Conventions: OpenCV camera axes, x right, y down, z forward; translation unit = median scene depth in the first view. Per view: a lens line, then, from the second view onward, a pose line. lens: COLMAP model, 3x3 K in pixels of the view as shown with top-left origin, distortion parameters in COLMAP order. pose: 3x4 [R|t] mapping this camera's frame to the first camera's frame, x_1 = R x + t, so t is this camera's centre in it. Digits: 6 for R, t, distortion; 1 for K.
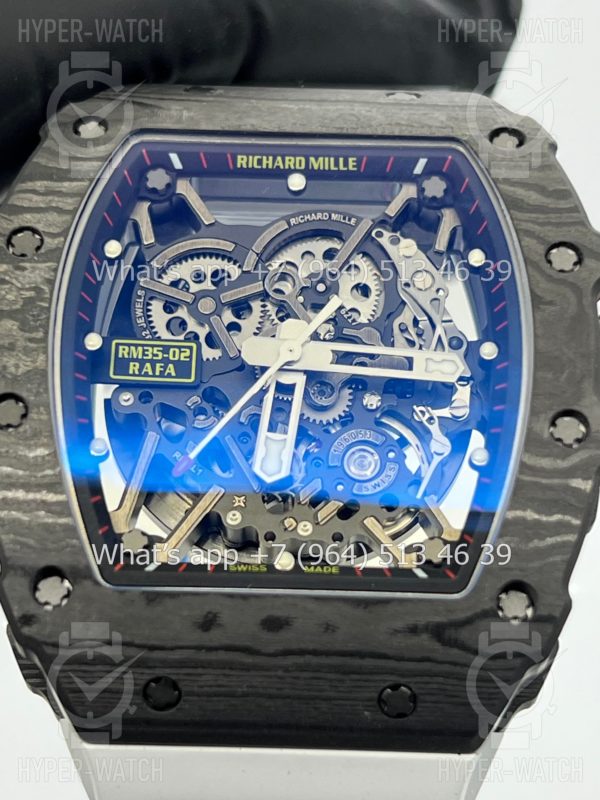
lens RADIAL K [[1964.7, 0, 266.9], [0, 1964.7, 422.7], [0, 0, 1]] dist [0.562165, -8.894641]
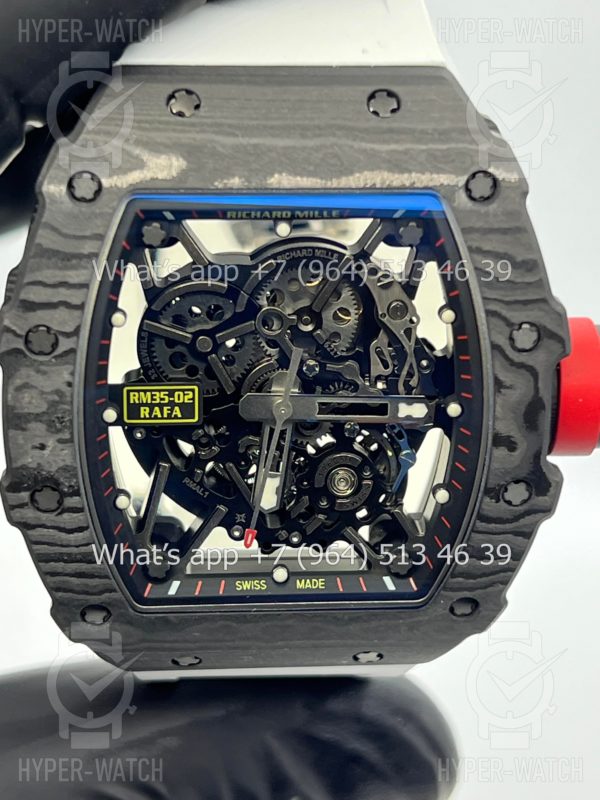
lens RADIAL K [[1964.7, 0, 266.9], [0, 1964.7, 422.7], [0, 0, 1]] dist [0.562165, -8.894641]
pose [[0.998265, -0.042784, 0.040455, -0.043017], [0.004234, 0.737432, 0.675408, -0.794371], [-0.058730, -0.674065, 0.736334, 0.149150]]
